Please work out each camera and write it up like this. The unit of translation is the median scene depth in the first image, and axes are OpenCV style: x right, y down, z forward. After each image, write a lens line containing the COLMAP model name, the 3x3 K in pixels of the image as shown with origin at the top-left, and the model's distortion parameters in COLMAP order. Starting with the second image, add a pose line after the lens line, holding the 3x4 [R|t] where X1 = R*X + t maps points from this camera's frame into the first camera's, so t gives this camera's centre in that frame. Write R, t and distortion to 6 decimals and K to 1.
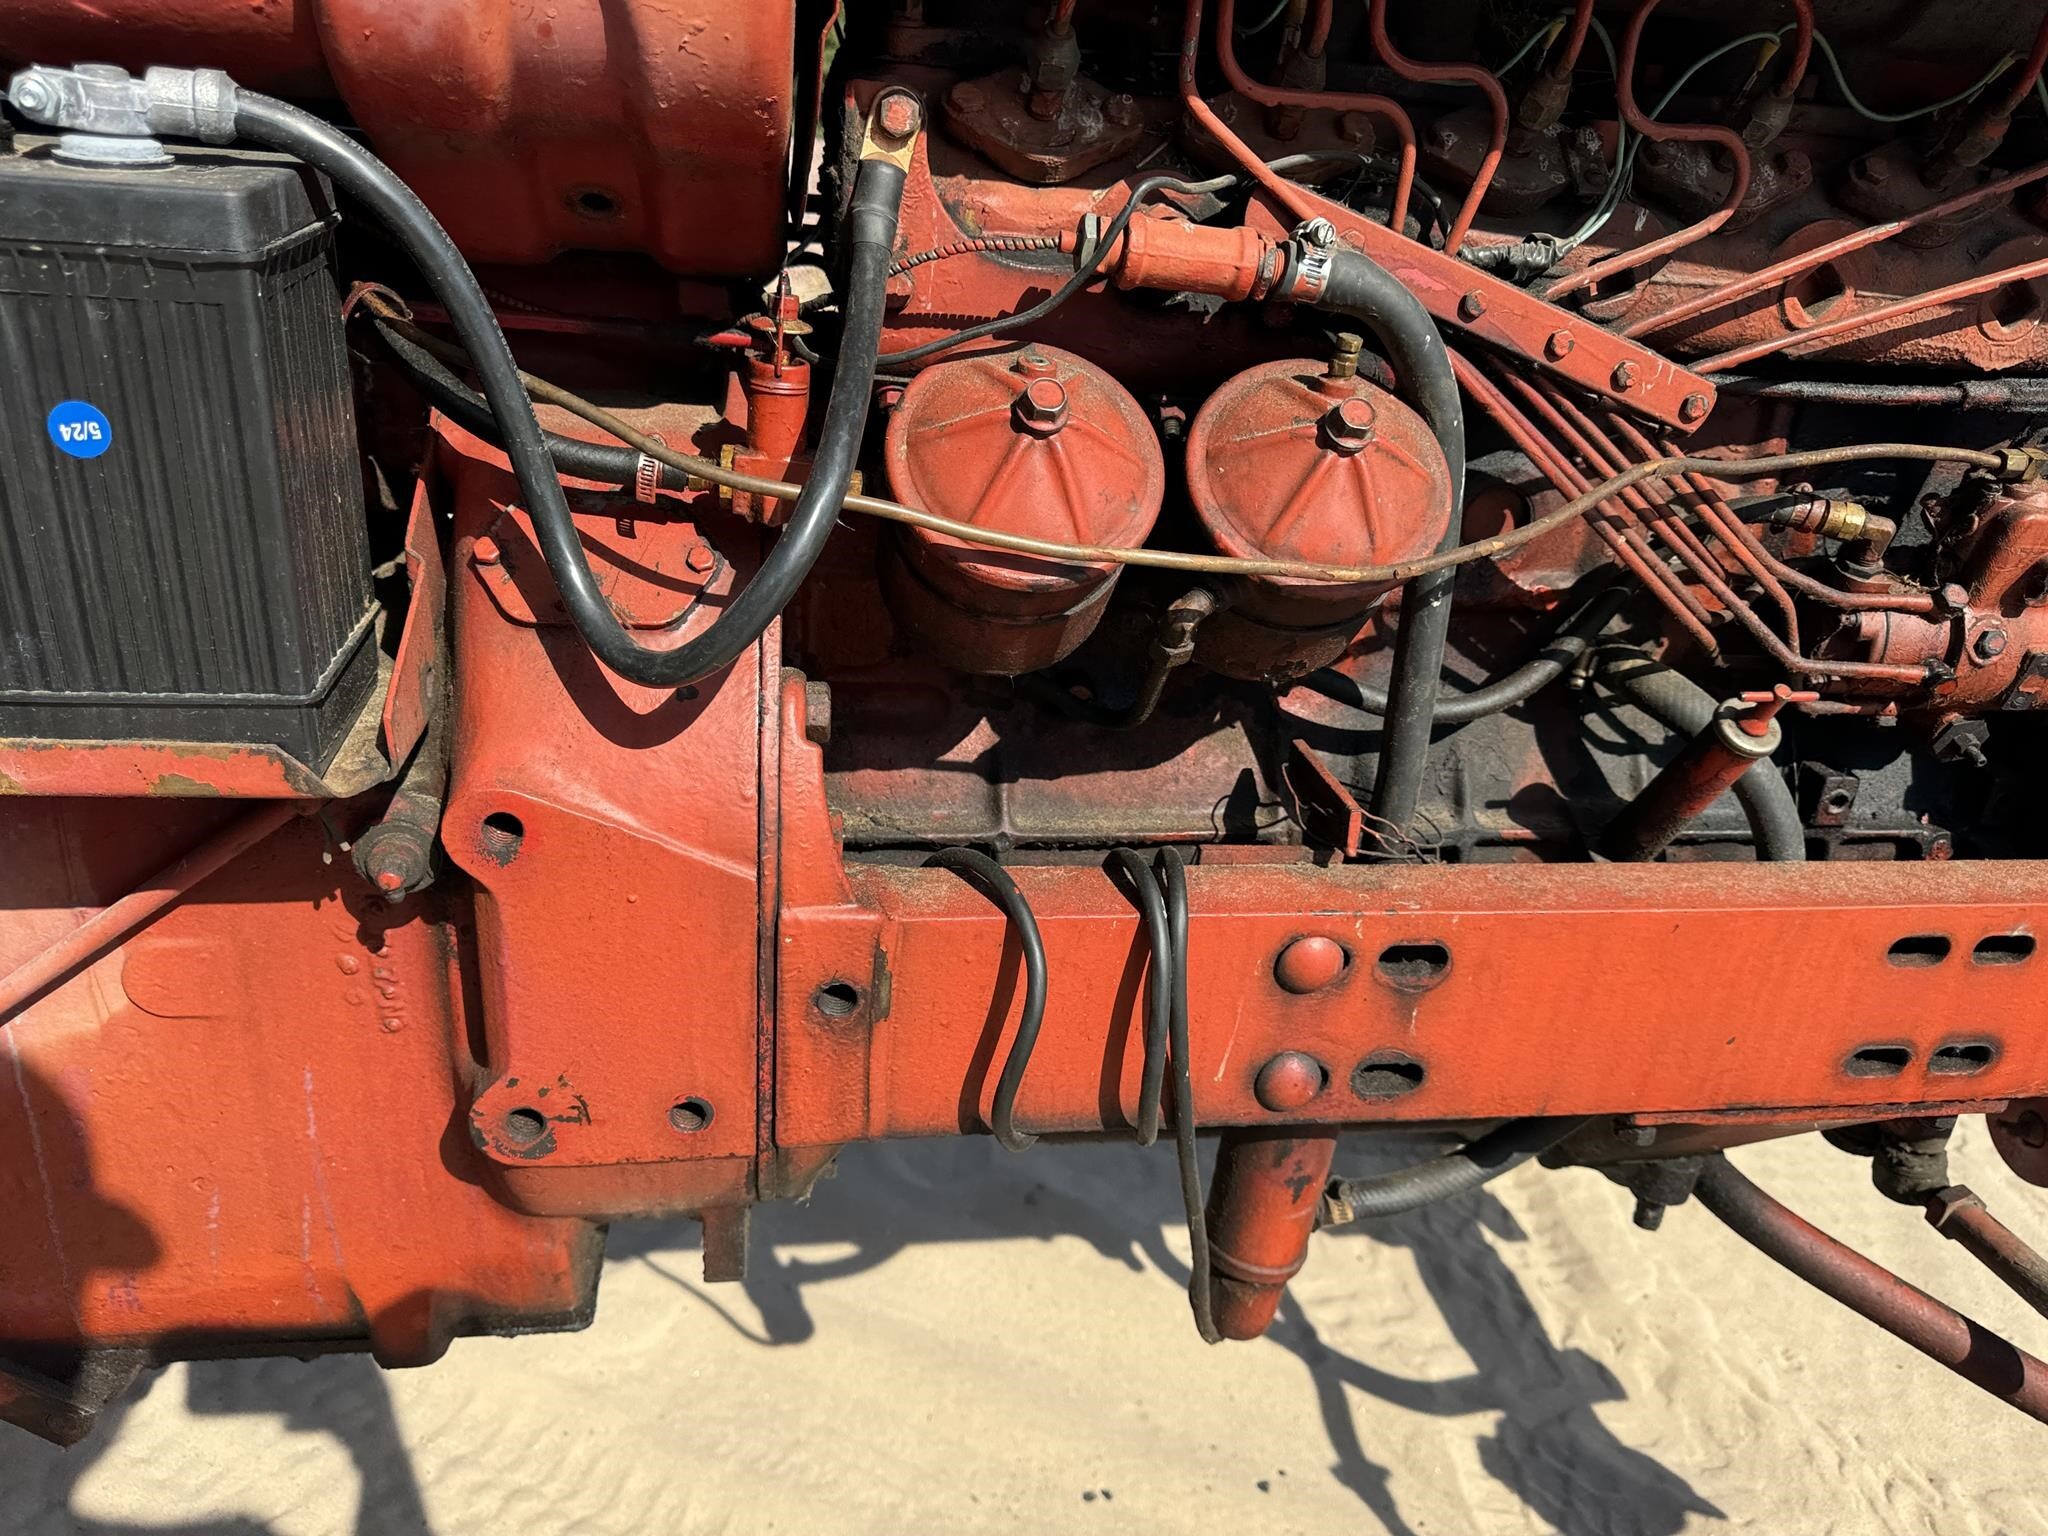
lens RADIAL K [[1452.4, 0, 1037.3], [0, 1452.4, 771.6], [0, 0, 1]] dist [0.073224, -0.096247]
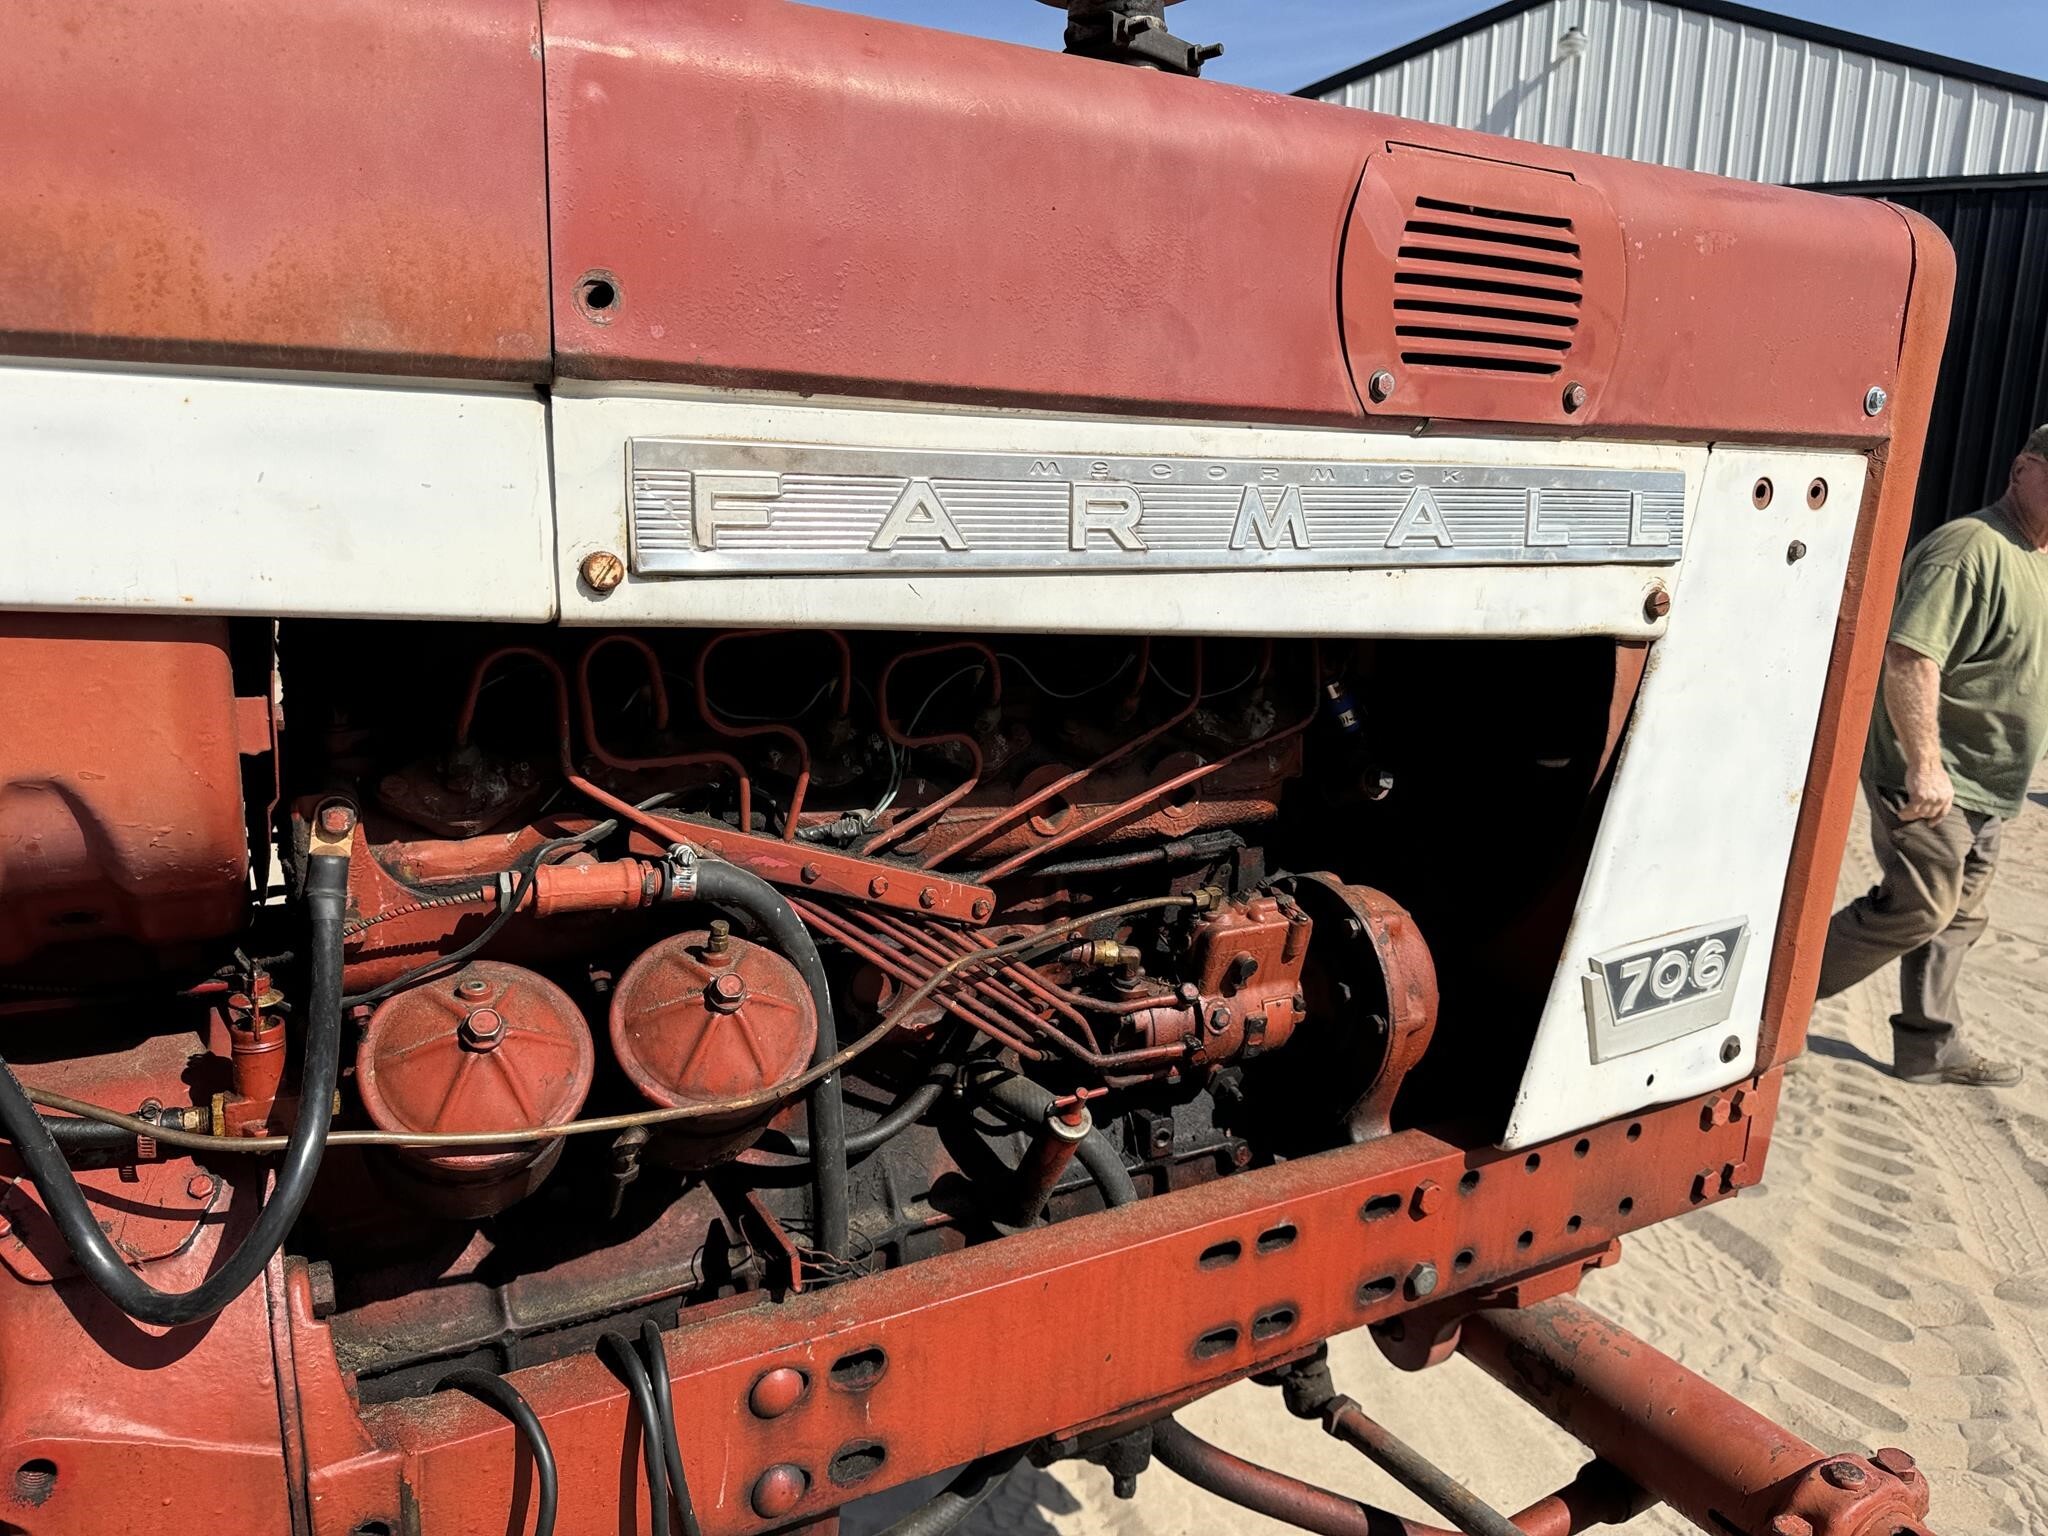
lens RADIAL K [[1443.3, 0, 1031.2], [0, 1443.3, 770.6], [0, 0, 1]] dist [0.105128, -0.172831]
pose [[0.940735, -0.132996, 0.311978, 0.070485], [0.188365, 0.969864, -0.154541, -0.145361], [-0.282023, 0.204148, 0.937436, -0.336695]]
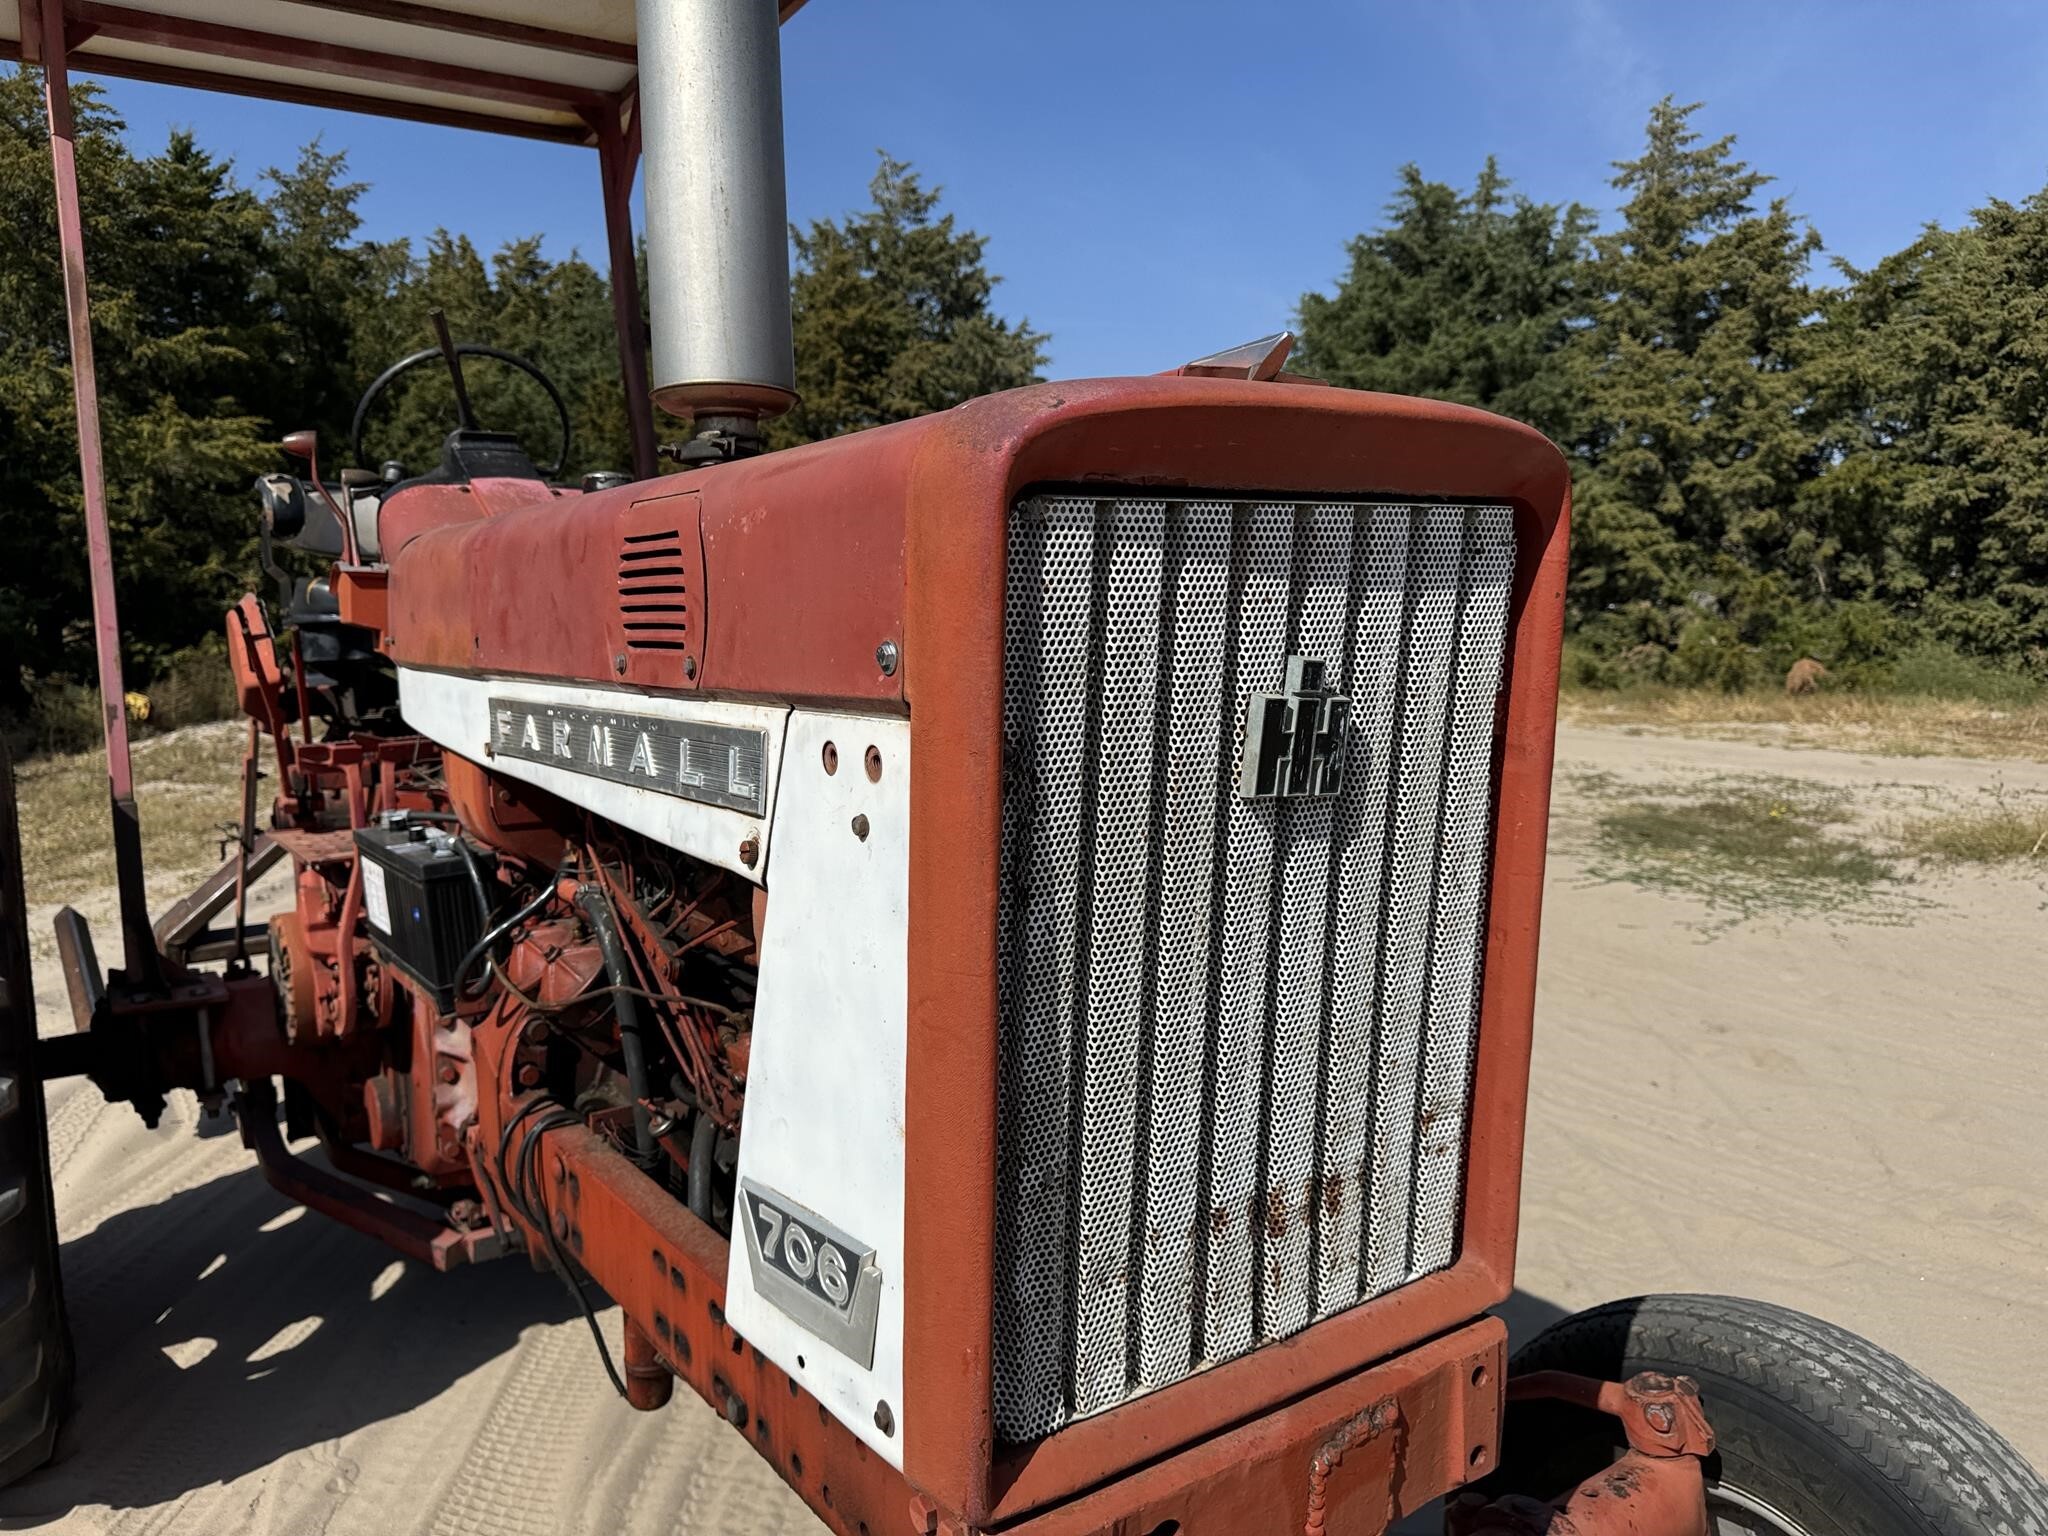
lens RADIAL K [[1433.5, 0, 1004.2], [0, 1433.5, 766.0], [0, 0, 1]] dist [0.066146, -0.084490]
pose [[0.423984, -0.008356, -0.905631, 2.627622], [-0.304892, 0.940273, -0.151415, -0.354762], [0.852806, 0.340318, 0.396114, 0.422743]]
